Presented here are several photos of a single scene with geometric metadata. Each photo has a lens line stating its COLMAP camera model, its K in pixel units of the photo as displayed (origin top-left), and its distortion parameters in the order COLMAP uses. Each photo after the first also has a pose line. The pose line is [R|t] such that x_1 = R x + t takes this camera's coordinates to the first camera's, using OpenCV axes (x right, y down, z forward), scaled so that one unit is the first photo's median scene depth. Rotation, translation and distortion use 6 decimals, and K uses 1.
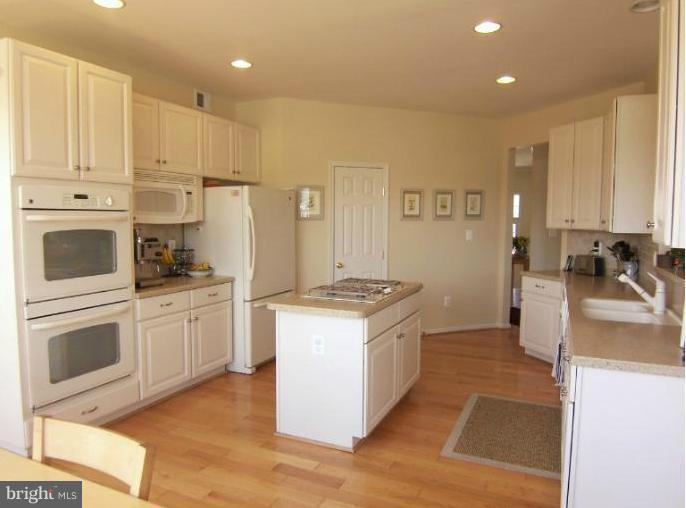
lens RADIAL K [[466.7, 0, 343.0], [0, 466.7, 254.0], [0, 0, 1]] dist [-0.032804, -0.001895]
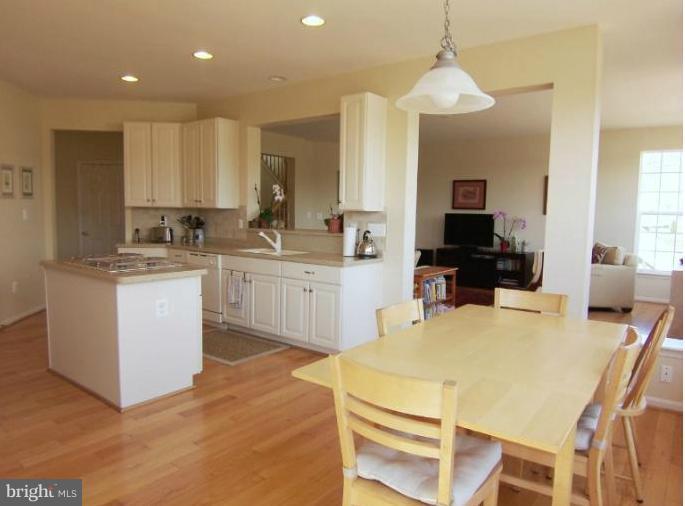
lens RADIAL K [[466.0, 0, 342.5], [0, 466.0, 253.0], [0, 0, 1]] dist [-0.032804, -0.001895]
pose [[0.239216, -0.092156, 0.966583, -0.640930], [0.059850, 0.994992, 0.080052, 0.001565], [-0.969120, 0.038701, 0.243534, 0.197145]]
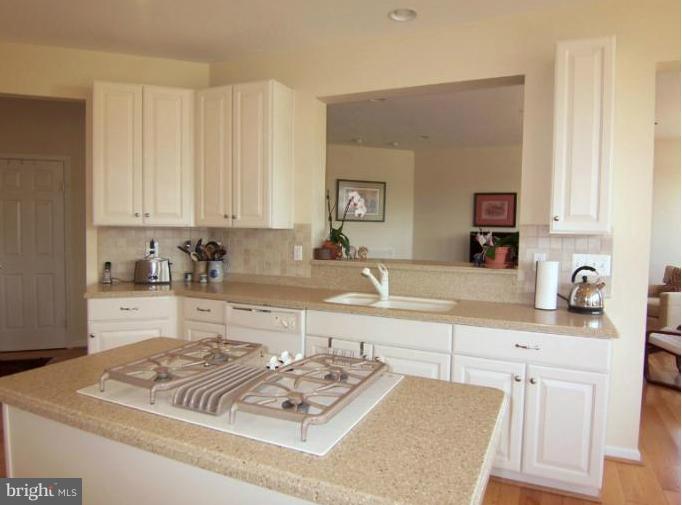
lens RADIAL K [[464.0, 0, 341.0], [0, 464.0, 252.5], [0, 0, 1]] dist [-0.032804, -0.001895]
pose [[0.025391, -0.060665, 0.997835, -0.261190], [0.062536, 0.996298, 0.058980, -0.035701], [-0.997720, 0.060903, 0.029090, 0.679034]]
